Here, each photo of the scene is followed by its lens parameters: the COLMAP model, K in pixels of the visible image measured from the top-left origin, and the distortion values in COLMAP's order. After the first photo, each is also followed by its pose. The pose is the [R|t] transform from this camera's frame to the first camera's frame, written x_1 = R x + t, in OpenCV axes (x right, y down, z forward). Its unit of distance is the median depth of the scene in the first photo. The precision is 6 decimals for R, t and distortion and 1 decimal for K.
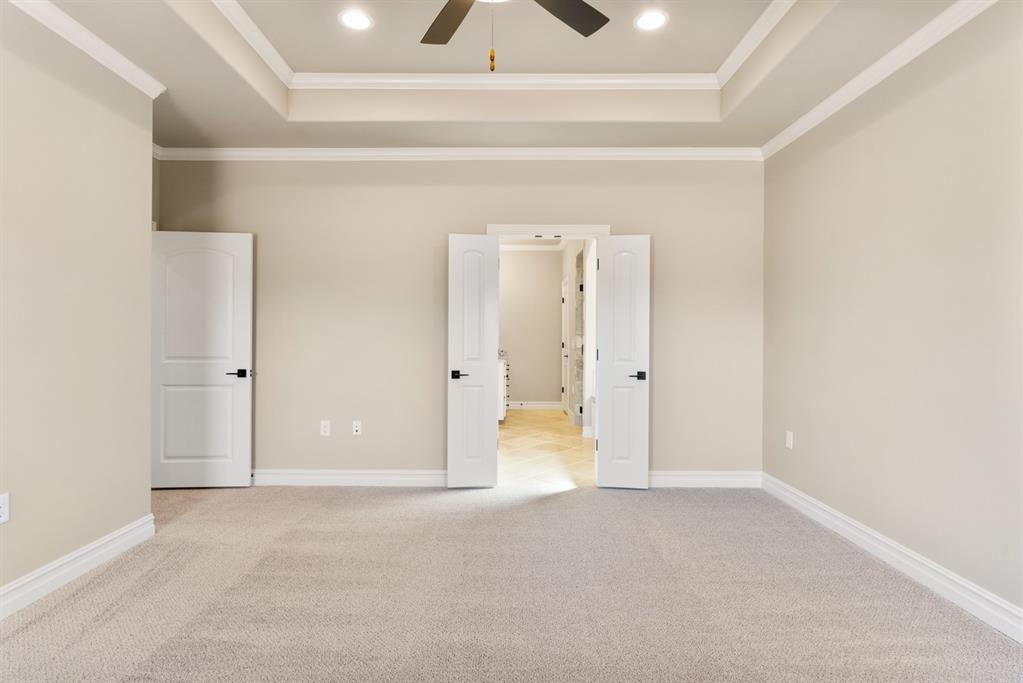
lens RADIAL K [[536.6, 0, 512.5], [0, 536.6, 341.2], [0, 0, 1]] dist [-0.003044, 0.001033]
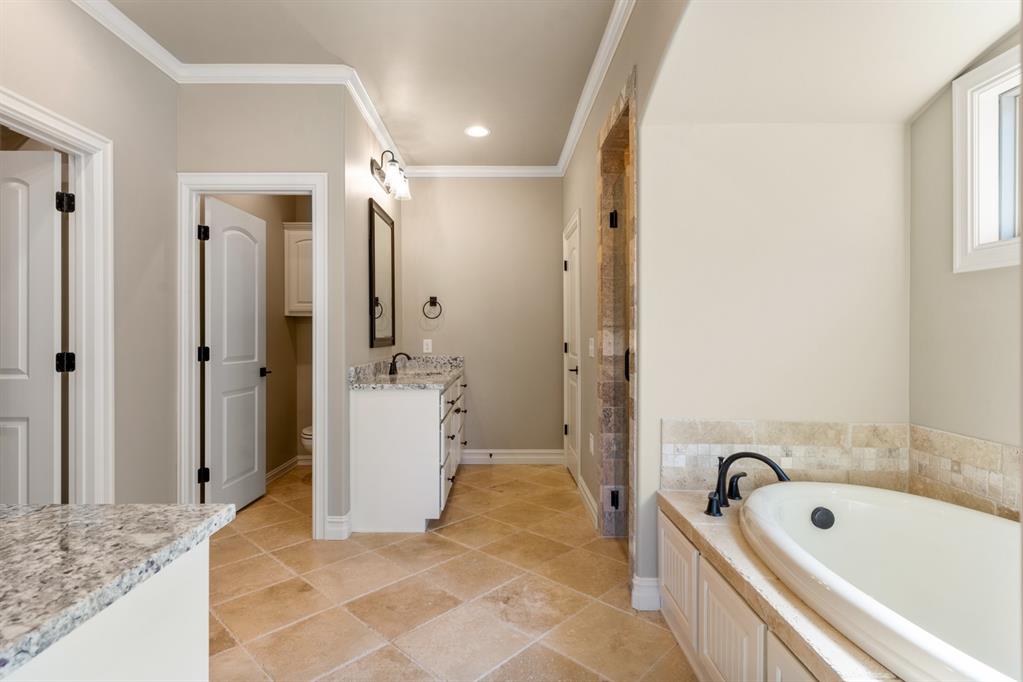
lens RADIAL K [[503.4, 0, 510.7], [0, 503.4, 338.5], [0, 0, 1]] dist [-0.004812, 0.001197]
pose [[0.999951, -0.004298, 0.008944, 0.039344], [0.004296, 0.999991, 0.000198, -0.002635], [-0.008945, -0.000160, 0.999960, 0.574689]]
